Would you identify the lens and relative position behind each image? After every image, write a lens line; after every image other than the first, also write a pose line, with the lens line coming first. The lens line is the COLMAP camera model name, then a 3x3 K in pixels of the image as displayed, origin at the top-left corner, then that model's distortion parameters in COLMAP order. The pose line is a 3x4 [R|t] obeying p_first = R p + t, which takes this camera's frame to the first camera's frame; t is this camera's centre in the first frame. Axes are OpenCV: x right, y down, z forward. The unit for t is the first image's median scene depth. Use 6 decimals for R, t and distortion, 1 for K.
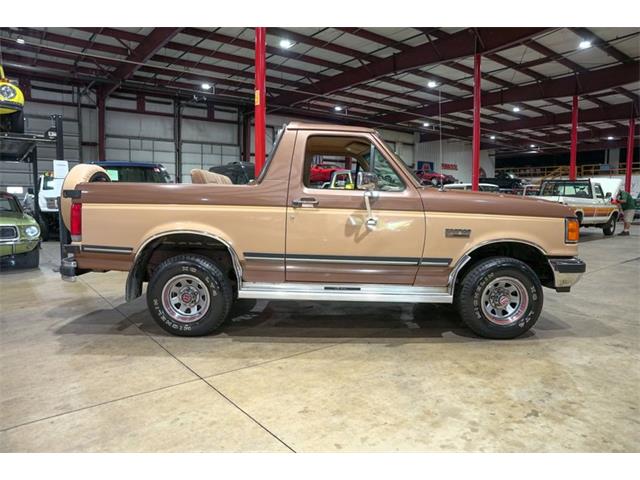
lens RADIAL K [[439.2, 0, 322.1], [0, 439.2, 240.5], [0, 0, 1]] dist [-0.140408, 0.110058]
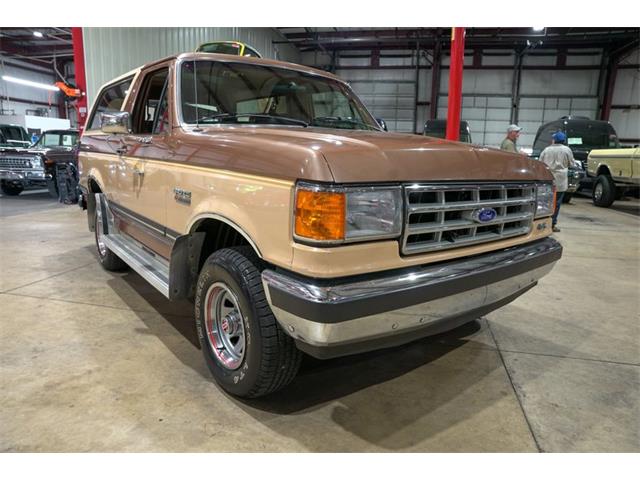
lens RADIAL K [[438.2, 0, 321.9], [0, 438.2, 239.9], [0, 0, 1]] dist [-0.140014, 0.110212]
pose [[0.625324, 0.160103, -0.763765, 0.881460], [-0.094126, 0.987056, 0.129846, -0.052355], [0.774668, -0.009306, 0.632300, 0.712972]]
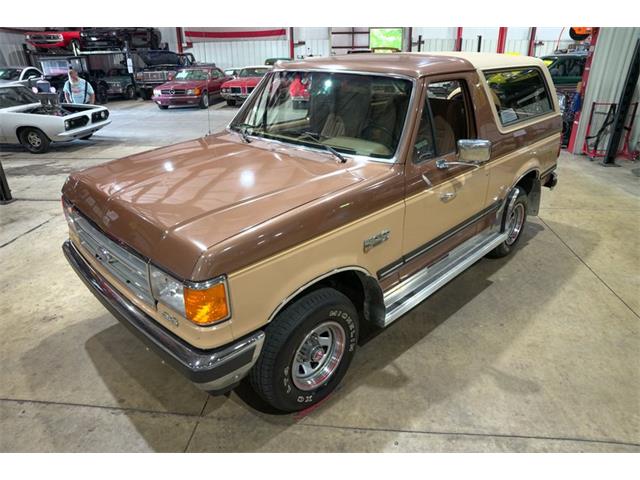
lens RADIAL K [[438.2, 0, 321.9], [0, 438.2, 239.9], [0, 0, 1]] dist [-0.140014, 0.110212]
pose [[-0.701637, 0.287962, -0.651754, 0.774749], [-0.063010, 0.886040, 0.459308, -0.354383], [0.709743, 0.363334, -0.603534, 1.793546]]
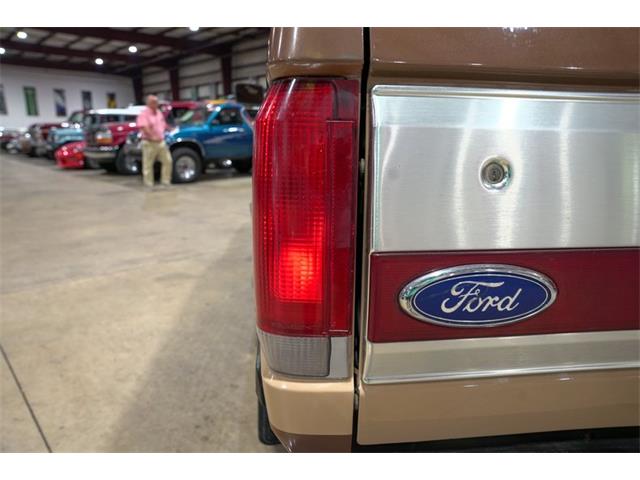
lens RADIAL K [[438.2, 0, 321.9], [0, 438.2, 239.9], [0, 0, 1]] dist [-0.140014, 0.110212]
pose [[-0.094947, -0.243920, 0.965136, -0.683971], [0.078883, 0.964624, 0.251550, -0.112809], [-0.992352, 0.100016, -0.072347, 1.445552]]
